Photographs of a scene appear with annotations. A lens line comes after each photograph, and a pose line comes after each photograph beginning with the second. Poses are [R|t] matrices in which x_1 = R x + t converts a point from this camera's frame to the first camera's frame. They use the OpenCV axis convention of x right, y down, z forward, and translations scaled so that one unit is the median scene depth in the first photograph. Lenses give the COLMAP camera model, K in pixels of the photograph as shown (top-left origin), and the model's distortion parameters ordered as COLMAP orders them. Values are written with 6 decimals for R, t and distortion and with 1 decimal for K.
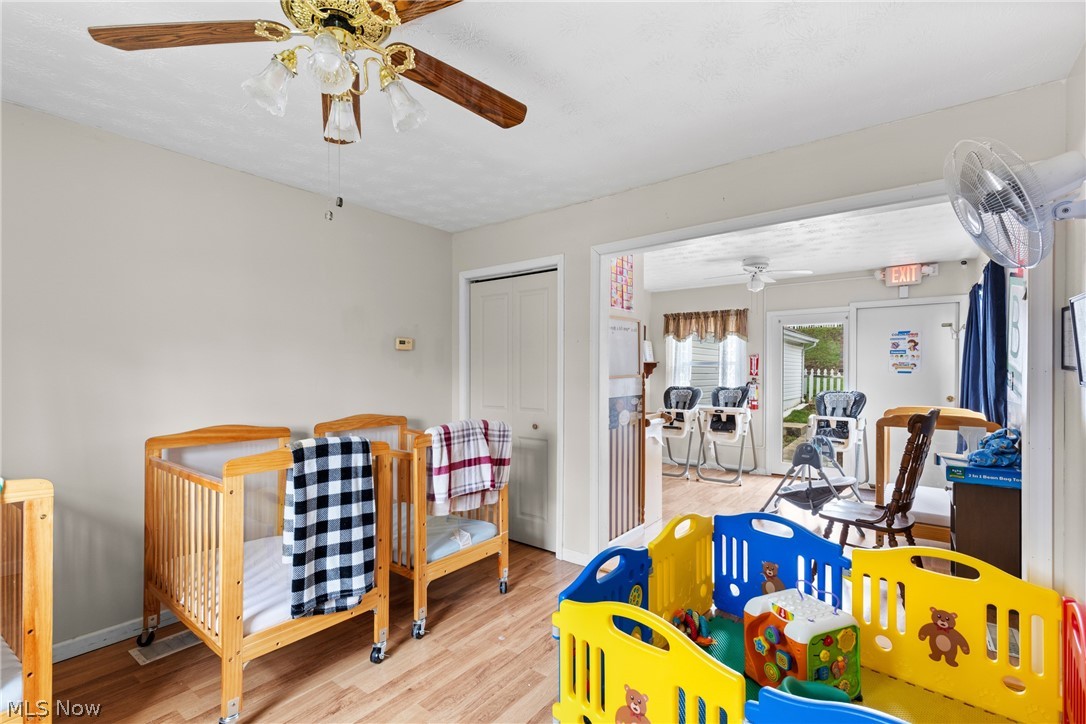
lens RADIAL K [[486.9, 0, 541.5], [0, 486.9, 367.9], [0, 0, 1]] dist [0.001457, 0.000143]
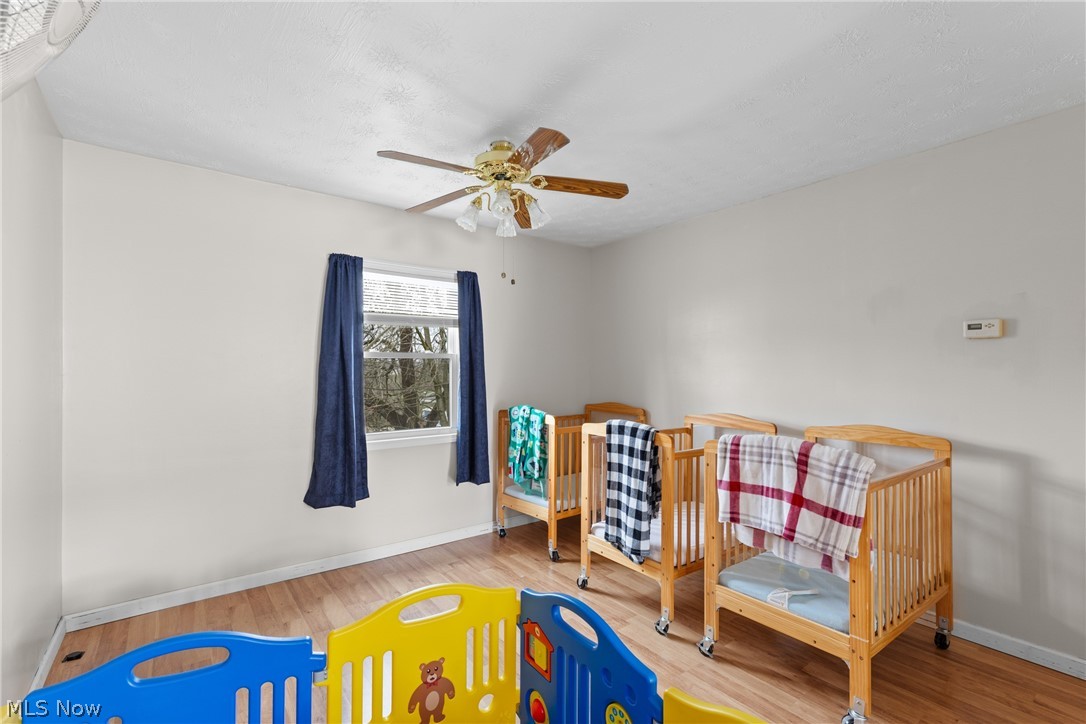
lens RADIAL K [[486.9, 0, 540.6], [0, 486.9, 368.1], [0, 0, 1]] dist [0.001457, 0.000143]
pose [[-0.272307, -0.007573, -0.962181, 0.678473], [0.002582, 0.999960, -0.008601, 0.008406], [0.962207, -0.004826, -0.272277, 0.870244]]
